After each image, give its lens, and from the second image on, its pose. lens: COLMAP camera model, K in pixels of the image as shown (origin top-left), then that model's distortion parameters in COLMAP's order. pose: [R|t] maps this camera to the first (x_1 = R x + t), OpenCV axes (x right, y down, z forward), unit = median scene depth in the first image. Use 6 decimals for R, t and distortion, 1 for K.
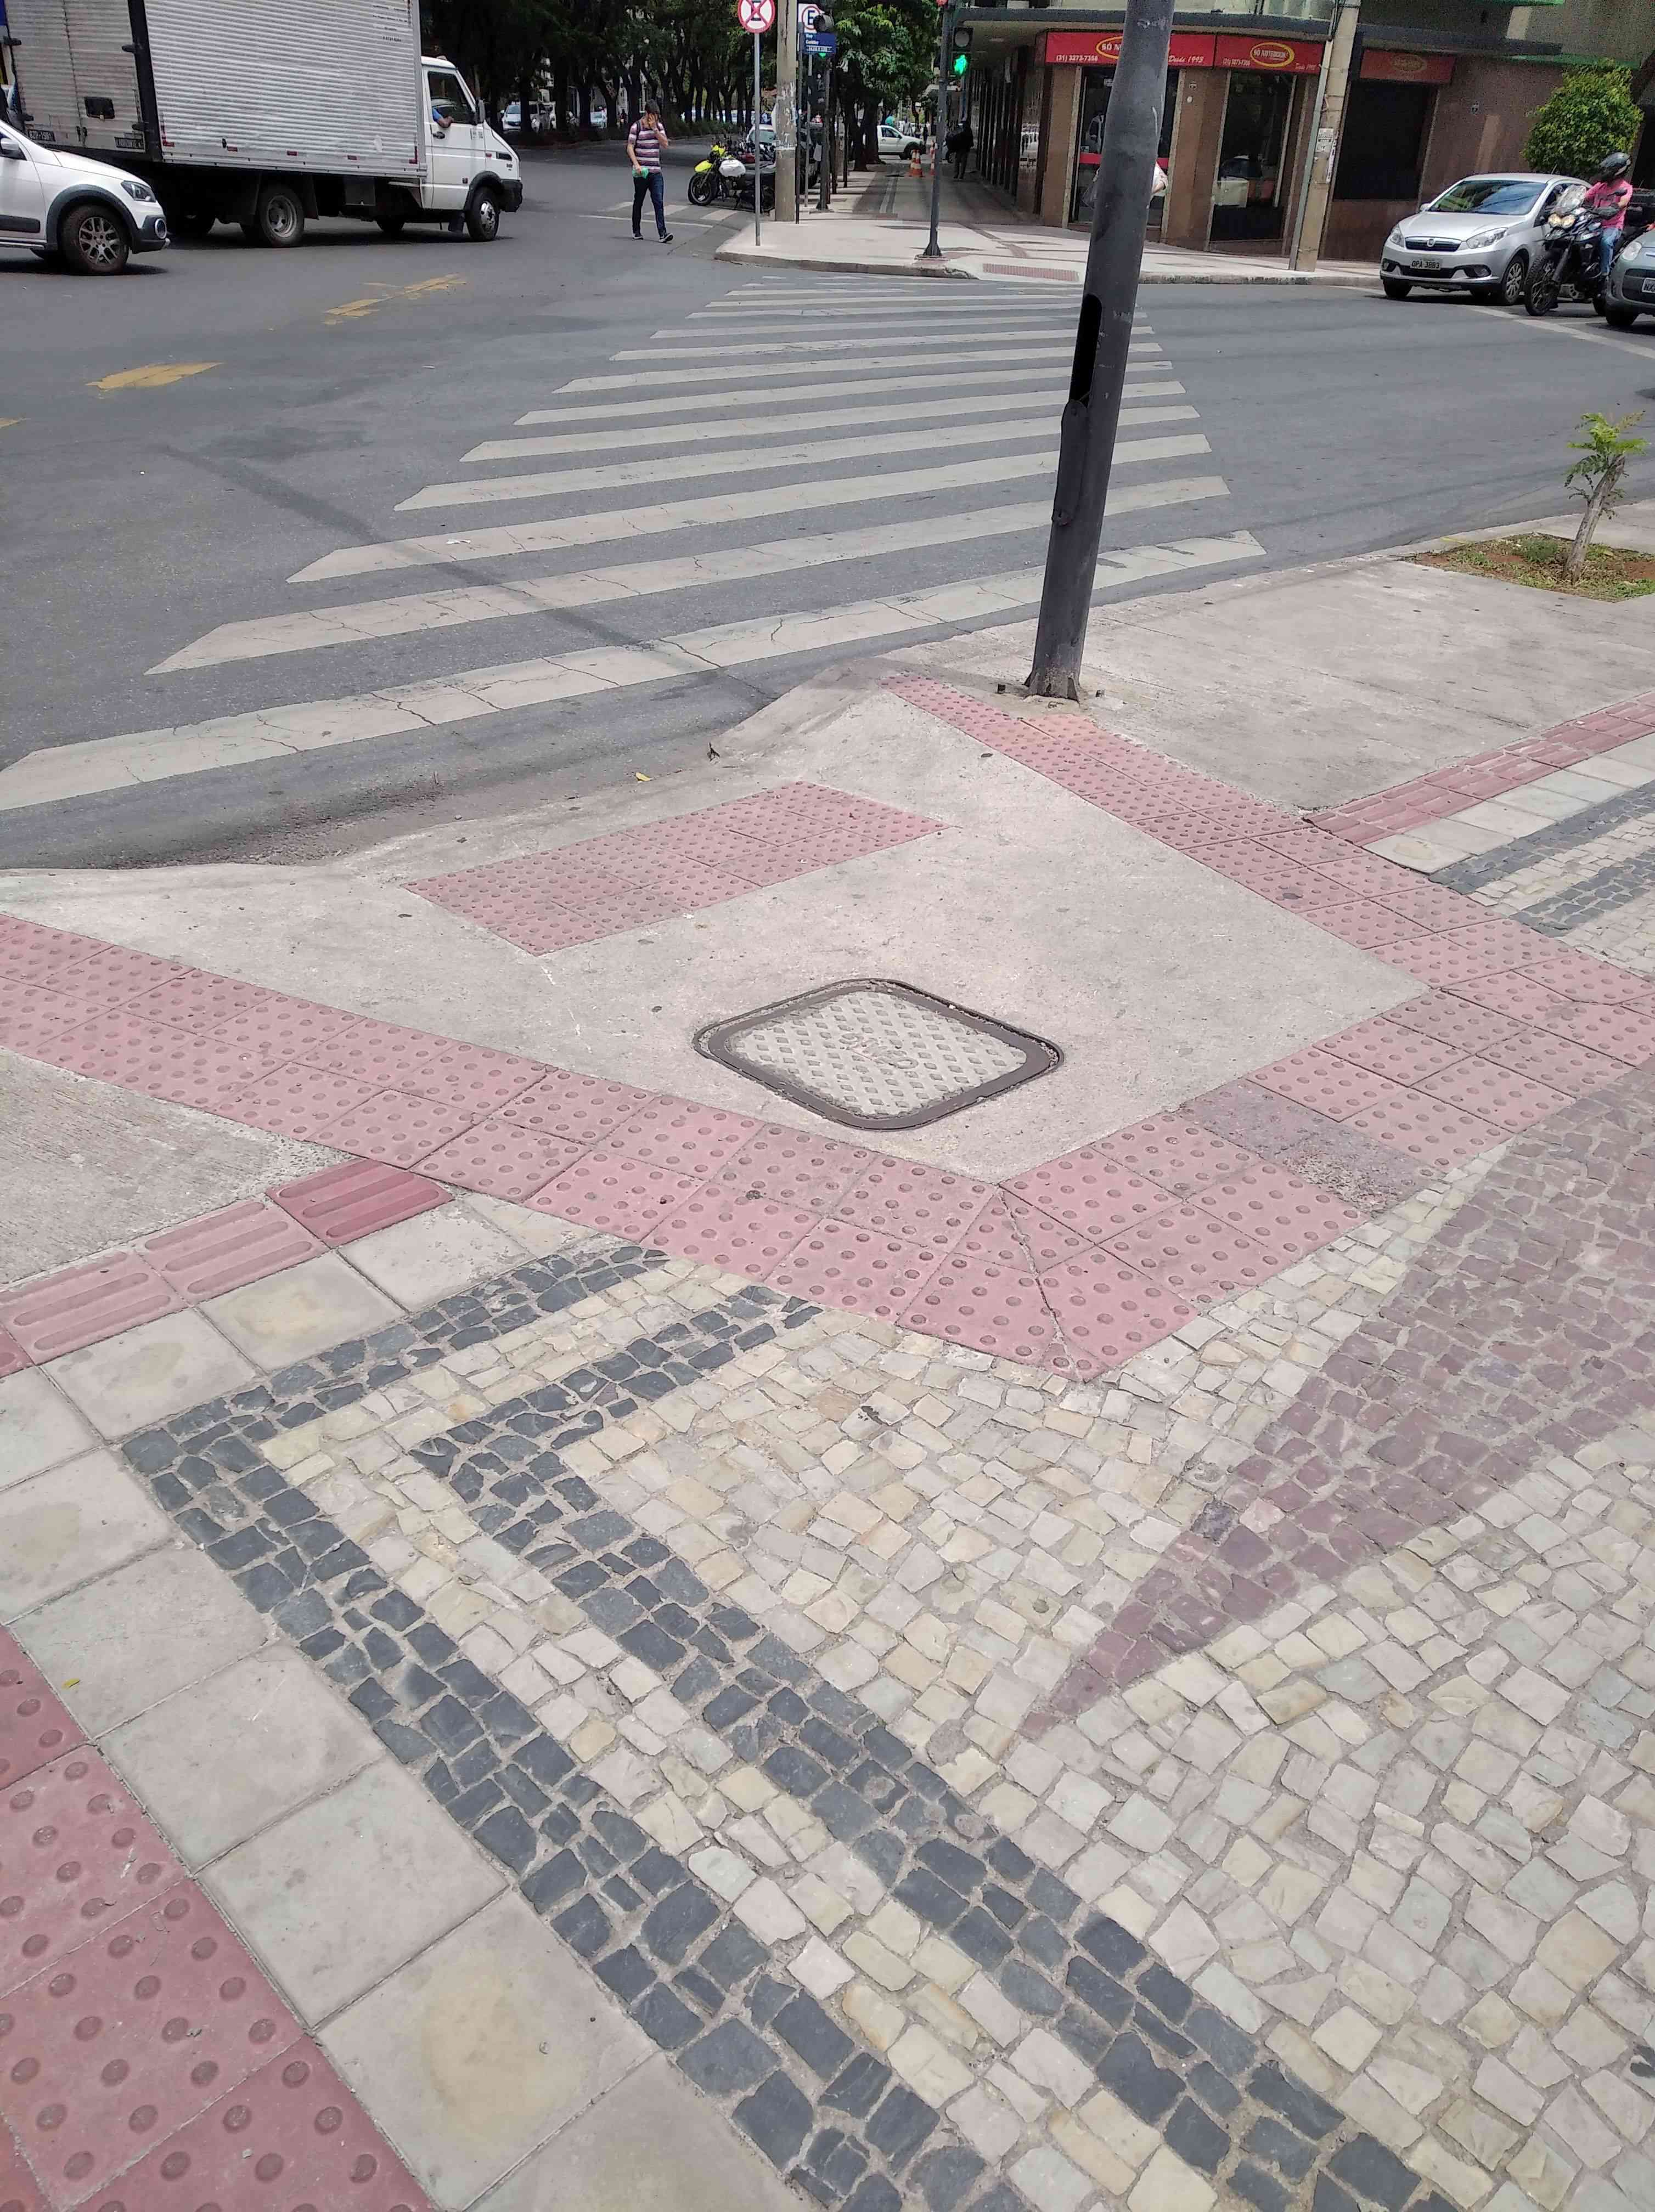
lens RADIAL K [[1703.0, 0, 829.8], [0, 1703.0, 1088.2], [0, 0, 1]] dist [0.050456, -0.067735]
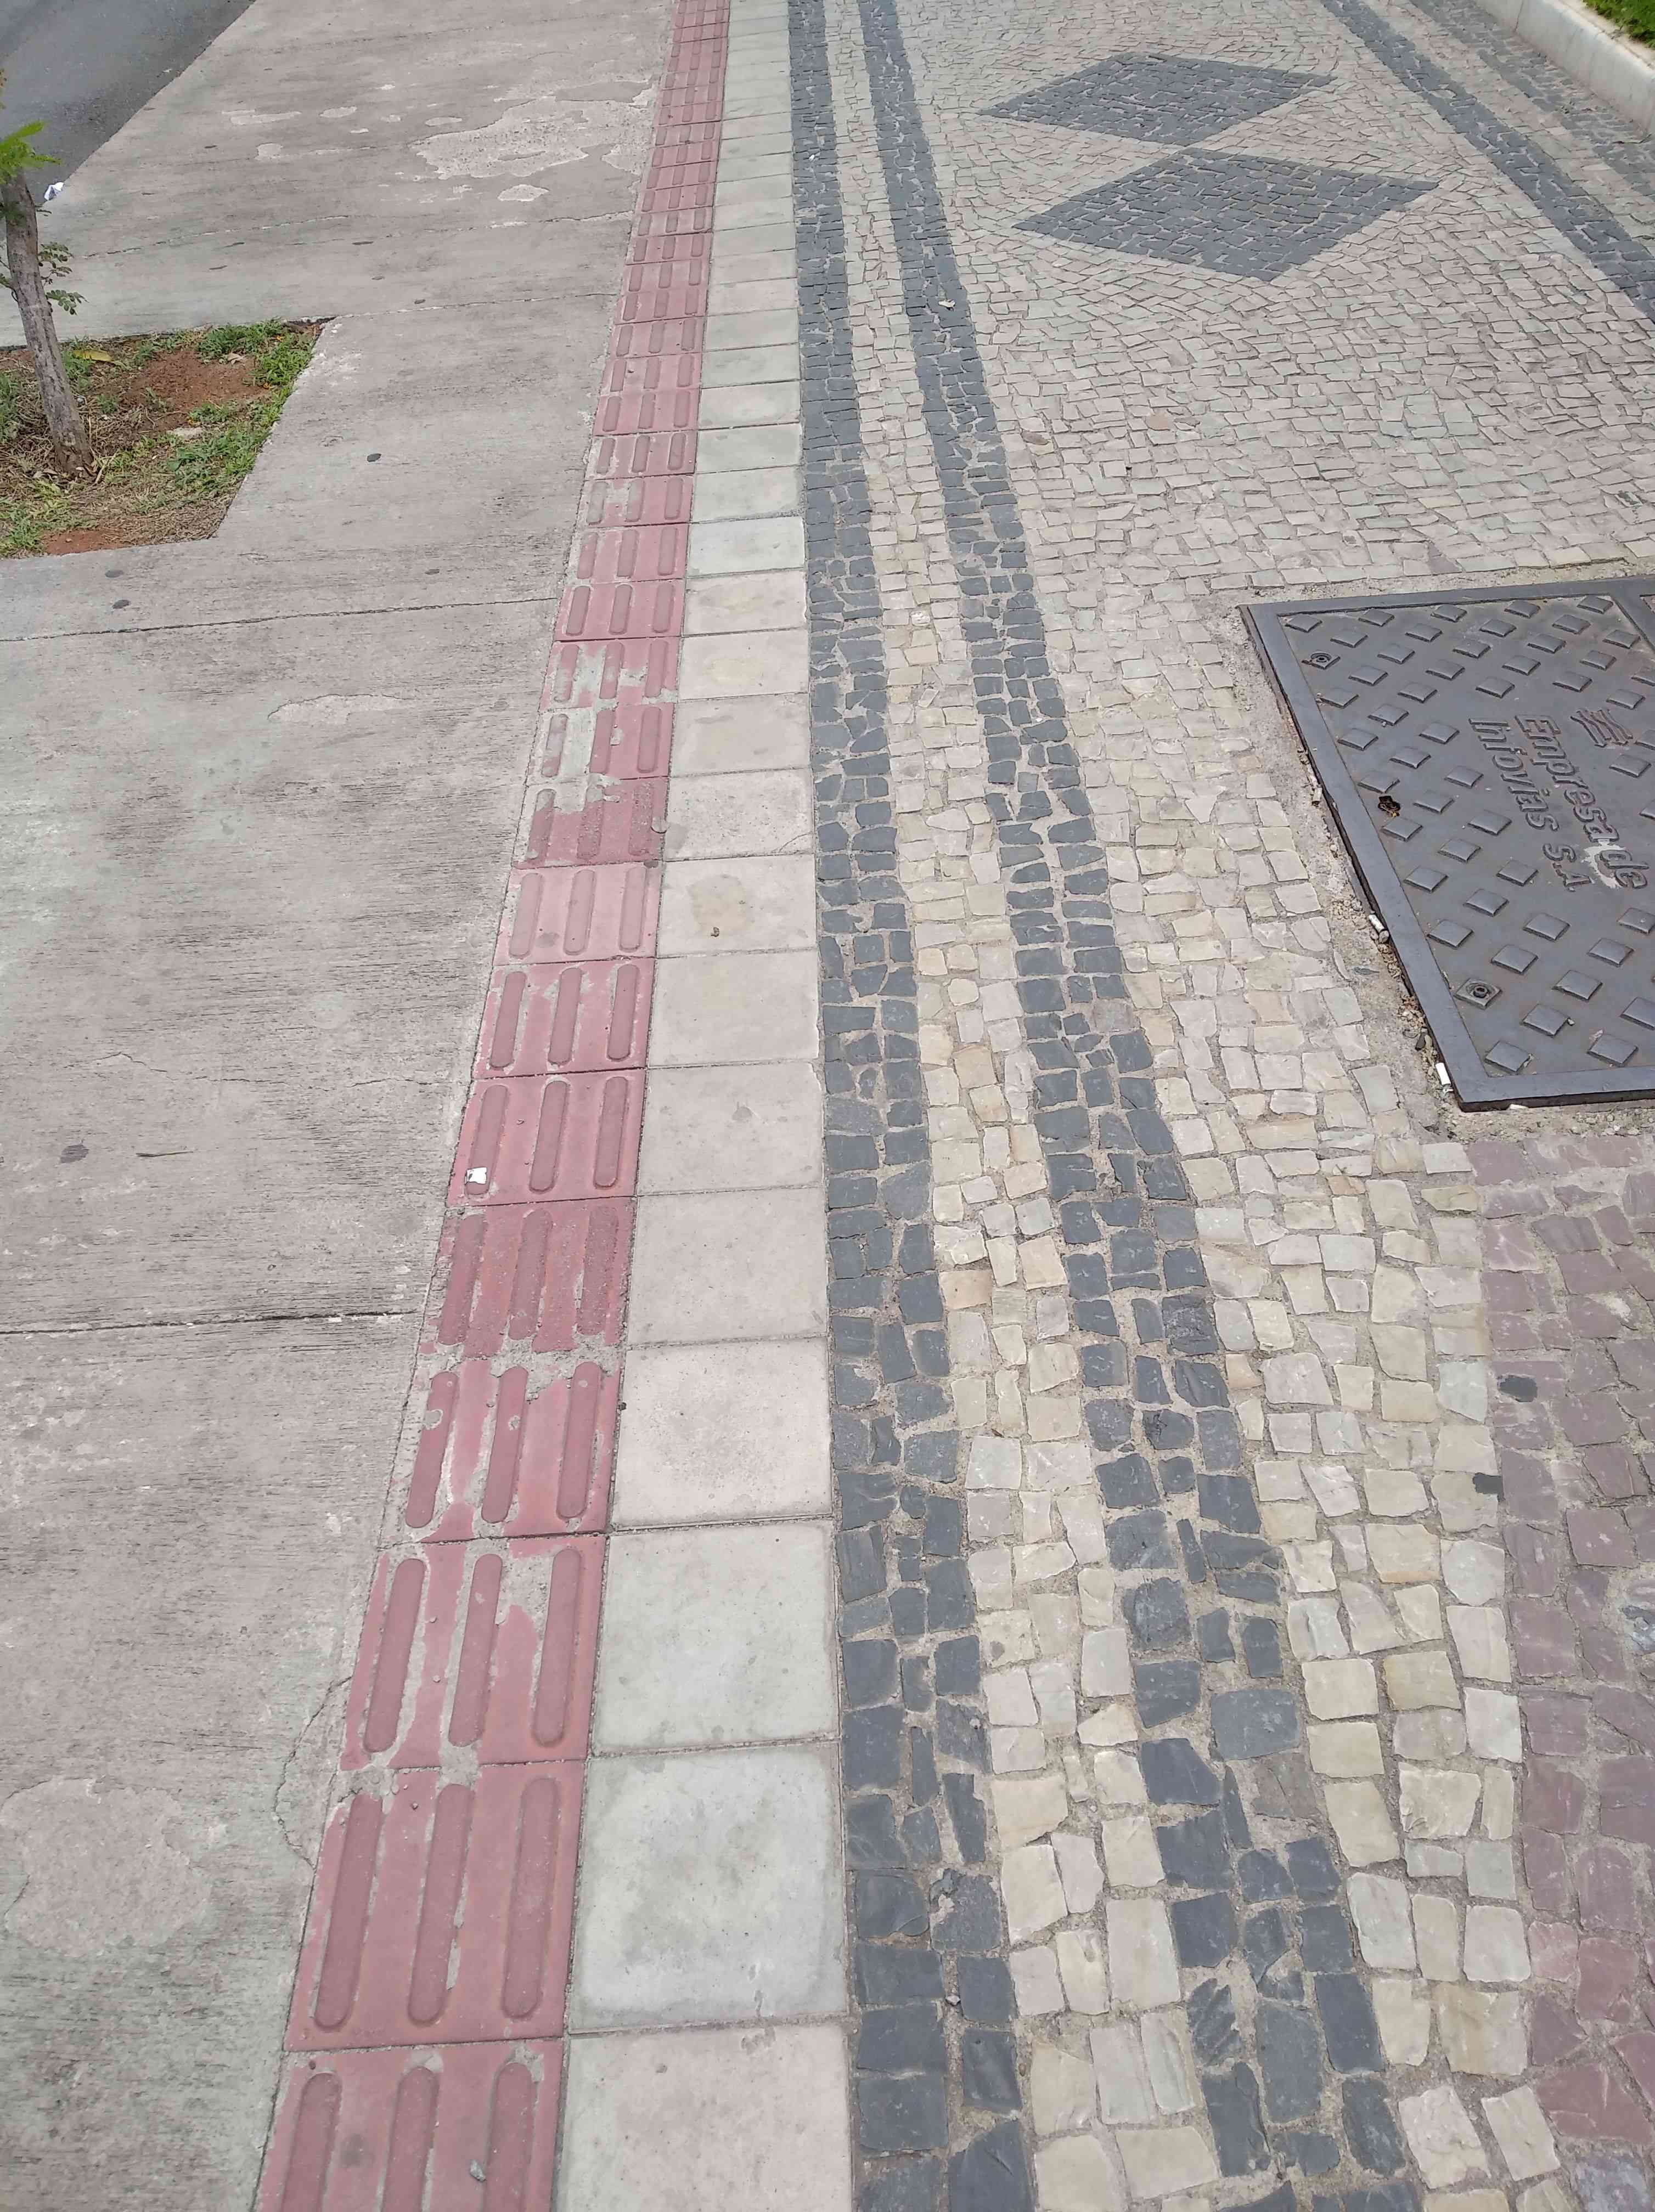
lens RADIAL K [[1703.0, 0, 832.3], [0, 1703.0, 1089.9], [0, 0, 1]] dist [0.050456, -0.067735]
pose [[0.654082, -0.573548, 0.493172, 0.474605], [0.444591, 0.818973, 0.362797, -0.492291], [-0.611976, -0.018039, 0.790670, 0.995175]]
